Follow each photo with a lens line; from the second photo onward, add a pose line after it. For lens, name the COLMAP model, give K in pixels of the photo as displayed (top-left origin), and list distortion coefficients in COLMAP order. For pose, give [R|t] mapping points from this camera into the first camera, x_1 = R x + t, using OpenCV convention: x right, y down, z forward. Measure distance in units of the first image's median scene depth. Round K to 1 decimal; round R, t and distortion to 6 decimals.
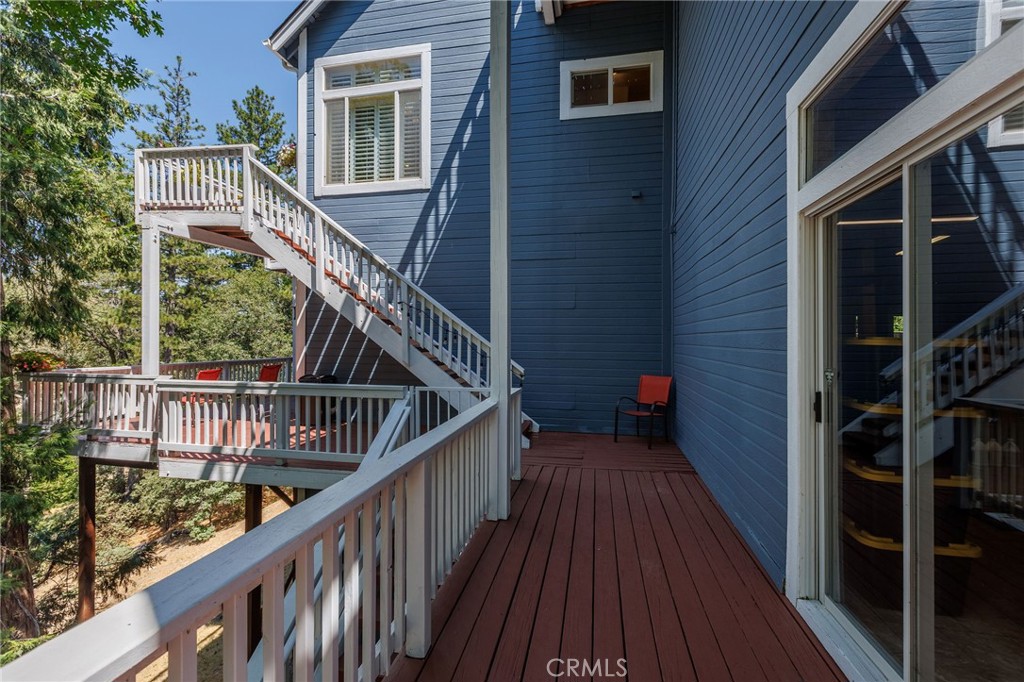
lens RADIAL K [[458.9, 0, 506.8], [0, 458.9, 341.5], [0, 0, 1]] dist [-0.005376, -0.000441]
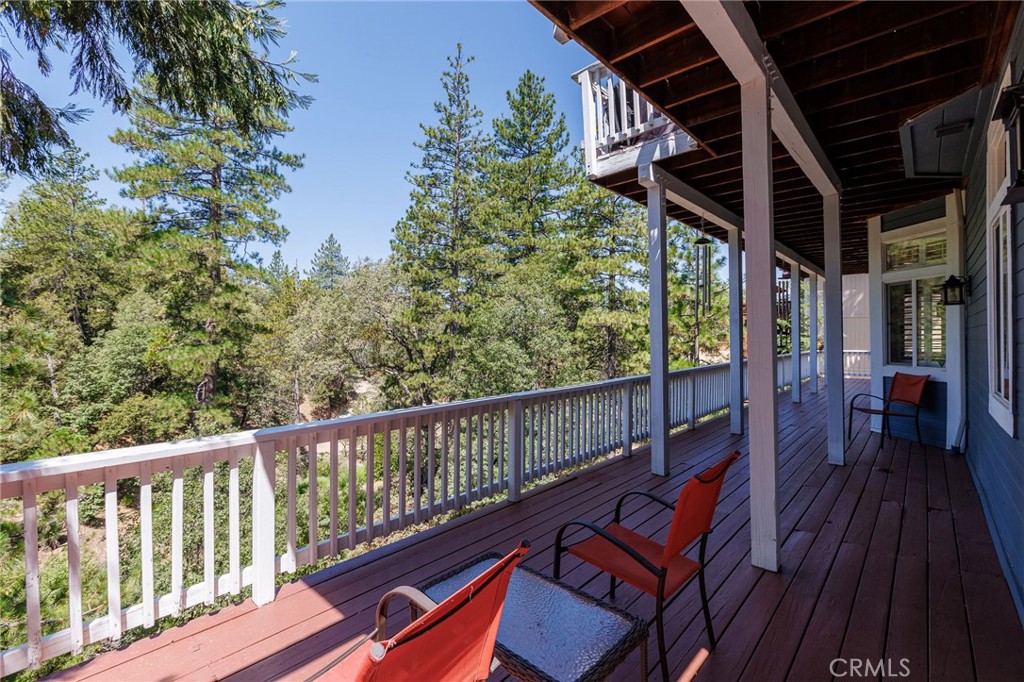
lens RADIAL K [[458.9, 0, 508.8], [0, 458.9, 339.5], [0, 0, 1]] dist [-0.005376, -0.000441]
pose [[0.863716, -0.007494, -0.503923, -0.144922], [0.005645, 0.999971, -0.005195, 0.003746], [0.503947, 0.001642, 0.863733, 0.218077]]
